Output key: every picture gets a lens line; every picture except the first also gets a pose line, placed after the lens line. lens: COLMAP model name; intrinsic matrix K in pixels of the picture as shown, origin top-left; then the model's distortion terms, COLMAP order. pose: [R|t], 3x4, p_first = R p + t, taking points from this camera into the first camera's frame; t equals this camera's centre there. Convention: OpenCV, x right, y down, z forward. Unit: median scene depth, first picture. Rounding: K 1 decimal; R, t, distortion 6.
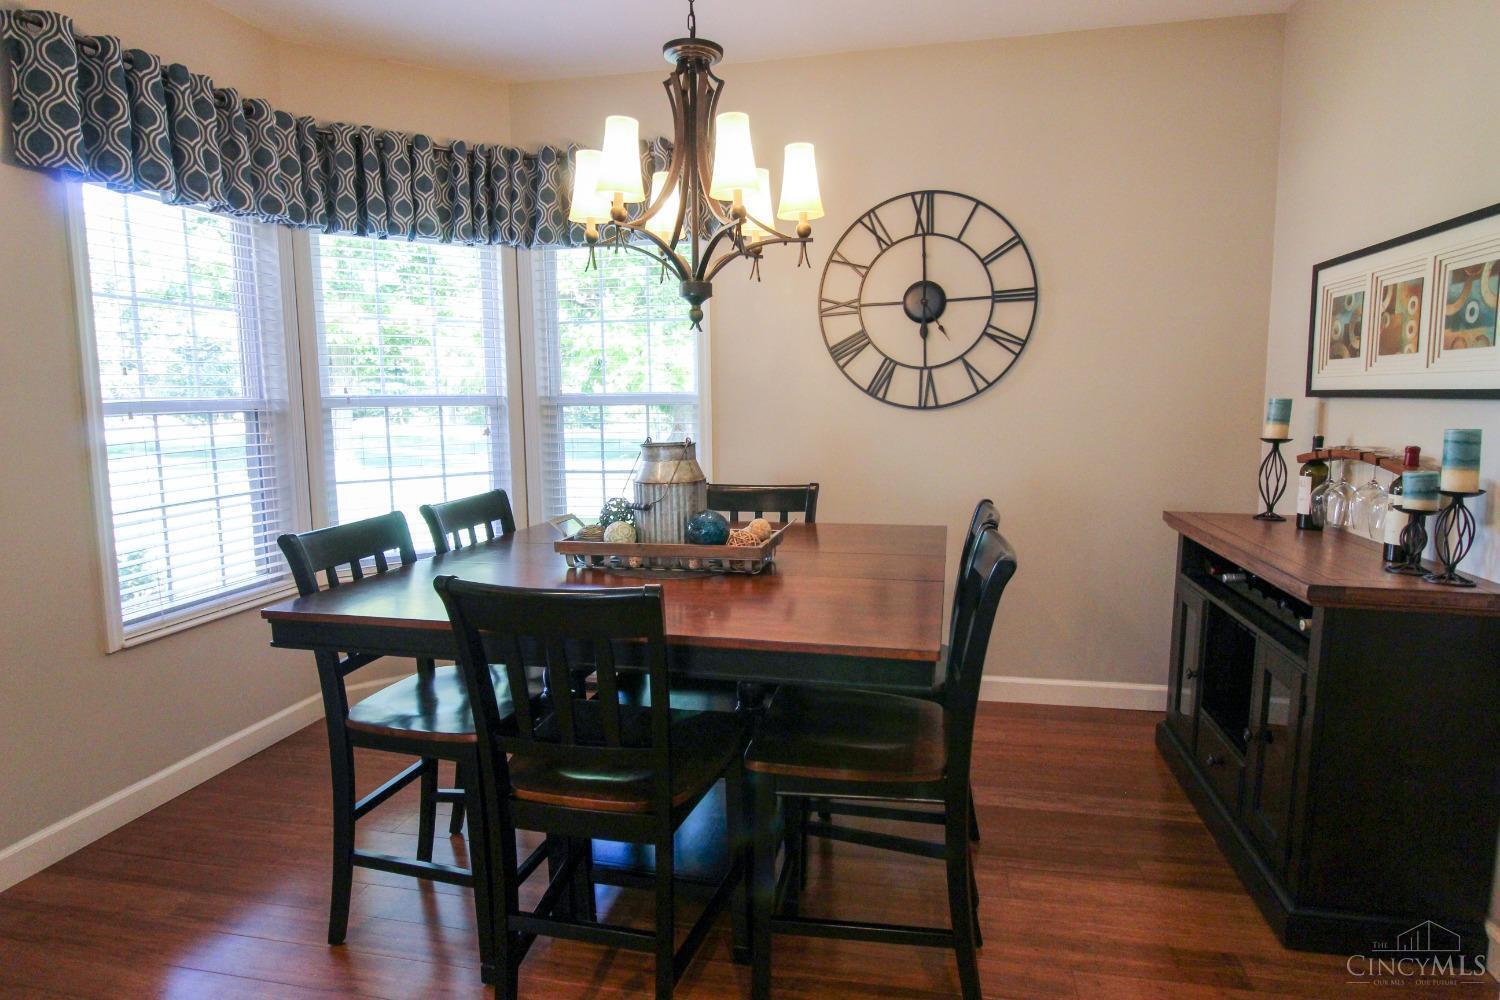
lens RADIAL K [[839.2, 0, 756.2], [0, 839.2, 495.5], [0, 0, 1]] dist [-0.004673, -0.001016]
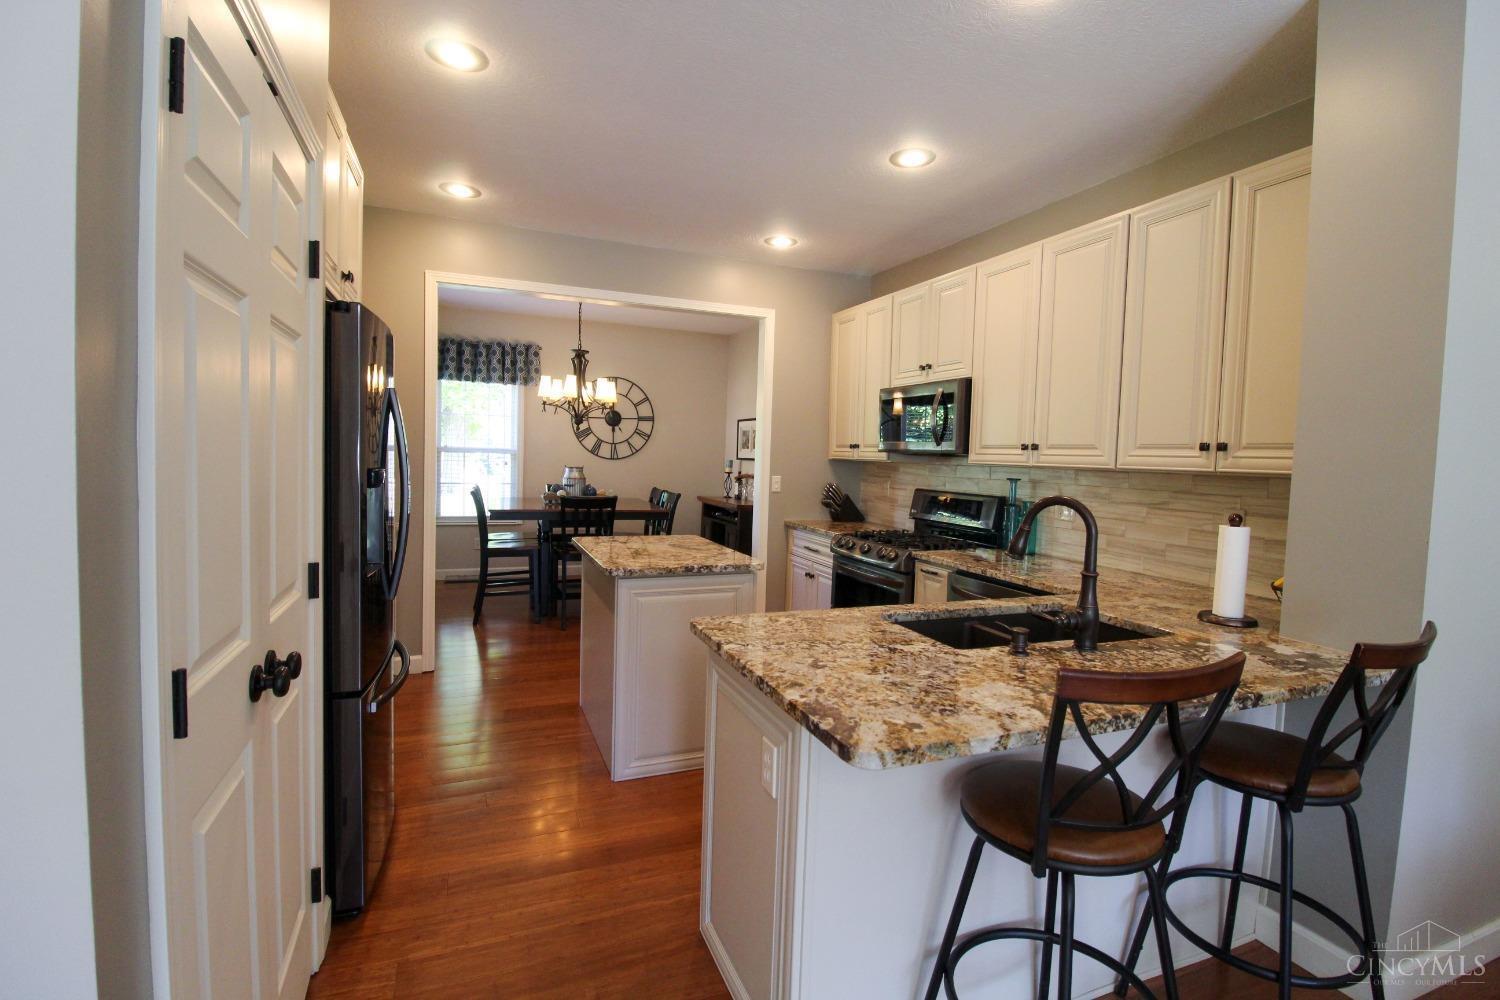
lens RADIAL K [[692.3, 0, 753.6], [0, 692.3, 493.6], [0, 0, 1]] dist [-0.005704, -0.009800]
pose [[0.836126, 0.009326, 0.548459, -0.626375], [0.023094, 0.998370, -0.052184, 0.128126], [-0.548052, 0.056298, 0.834548, -1.046273]]
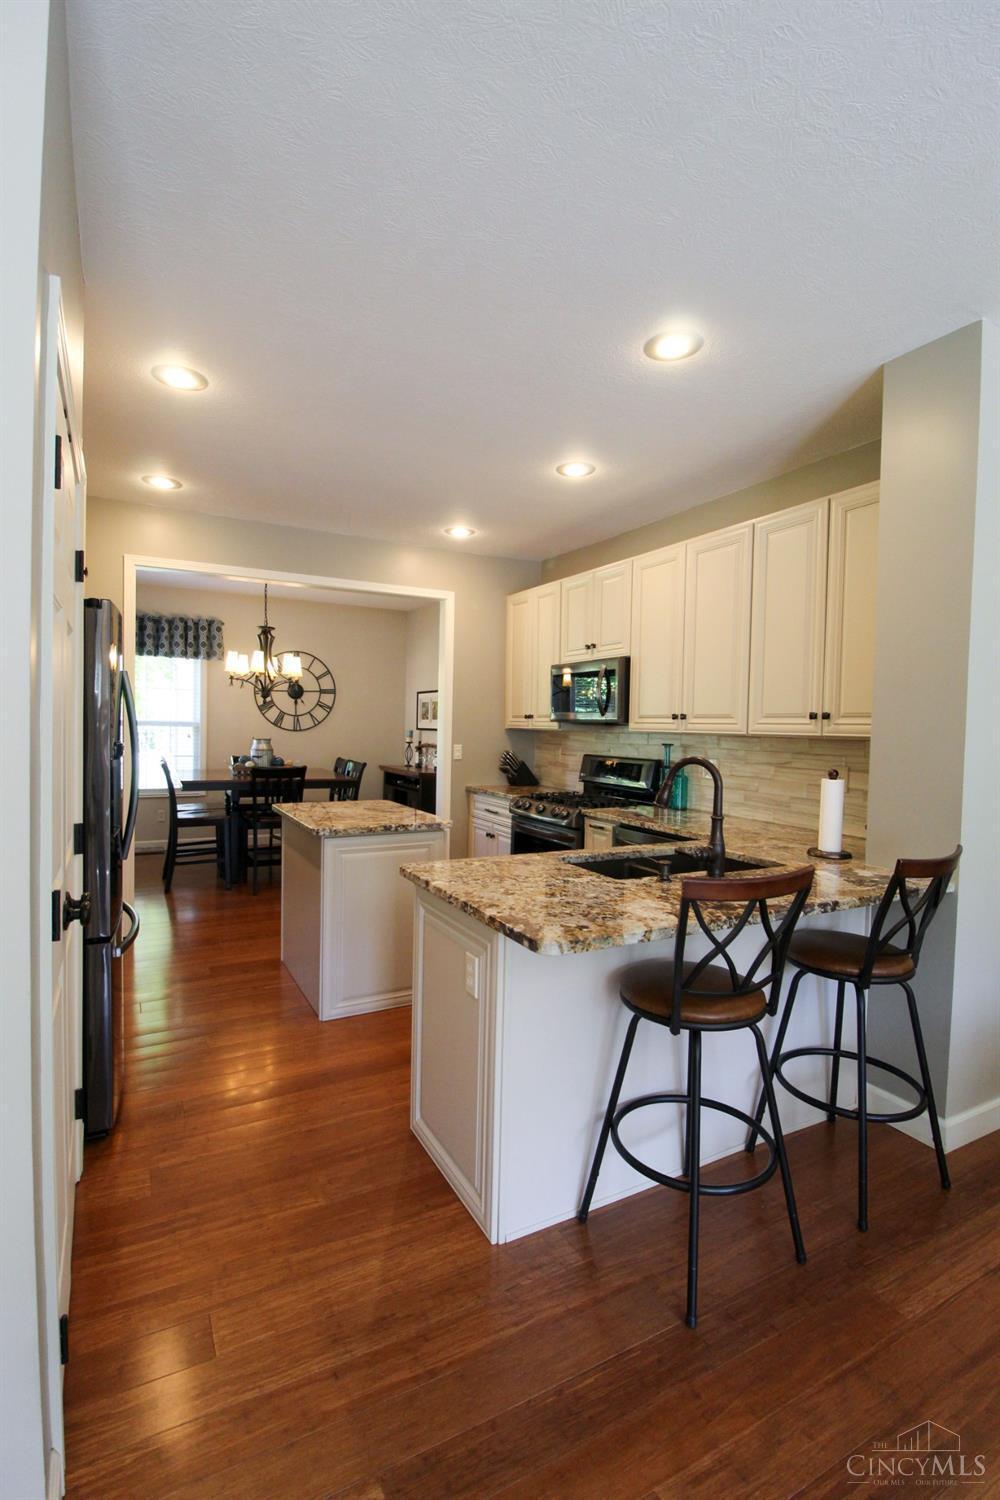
lens RADIAL K [[692.3, 0, 497.5], [0, 692.3, 749.7], [0, 0, 1]] dist [-0.005704, -0.009800]
pose [[0.775248, 0.007858, 0.631608, -0.712991], [0.044675, 0.996736, -0.067236, 0.137467], [-0.630075, 0.080341, 0.772367, -1.132887]]
